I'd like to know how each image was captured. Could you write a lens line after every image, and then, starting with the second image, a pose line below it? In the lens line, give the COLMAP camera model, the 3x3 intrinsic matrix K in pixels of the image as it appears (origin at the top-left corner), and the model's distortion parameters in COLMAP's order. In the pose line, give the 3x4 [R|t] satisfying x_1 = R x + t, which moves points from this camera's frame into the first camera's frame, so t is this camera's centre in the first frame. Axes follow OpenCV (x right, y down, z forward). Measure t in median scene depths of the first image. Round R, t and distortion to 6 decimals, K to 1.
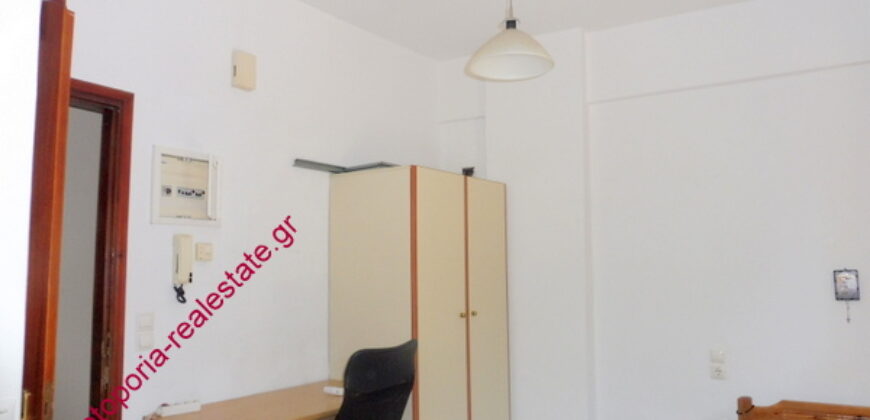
lens RADIAL K [[611.9, 0, 419.5], [0, 611.9, 210.5], [0, 0, 1]] dist [-0.054698, 0.003000]
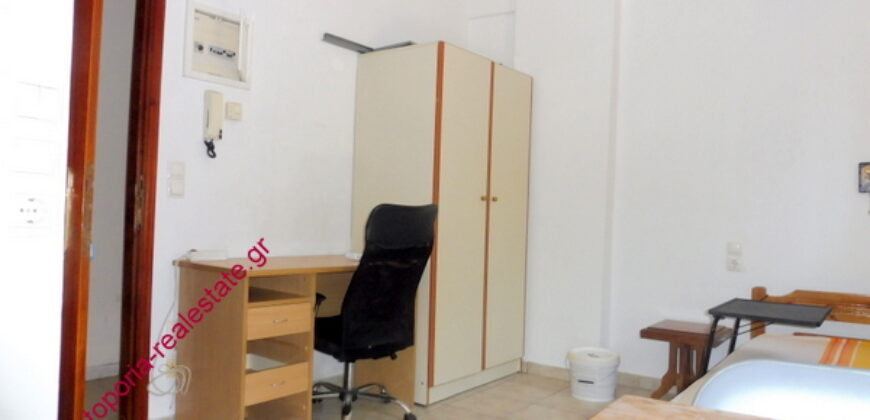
lens RADIAL K [[611.9, 0, 419.5], [0, 611.9, 210.5], [0, 0, 1]] dist [-0.054698, 0.003000]
pose [[0.998362, 0.042186, -0.038655, 0.005859], [-0.038649, 0.995362, 0.088101, 0.132758], [0.042193, -0.086462, 0.995361, -0.024820]]
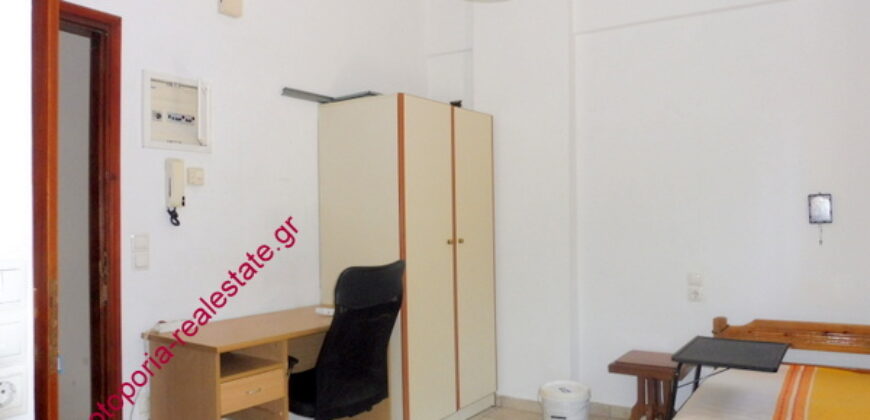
lens RADIAL K [[611.9, 0, 419.5], [0, 611.9, 210.5], [0, 0, 1]] dist [-0.054698, 0.003000]
pose [[0.999896, -0.006240, 0.012982, 0.008295], [0.005171, 0.996720, 0.080761, 0.044528], [-0.013443, -0.080685, 0.996649, -0.028358]]
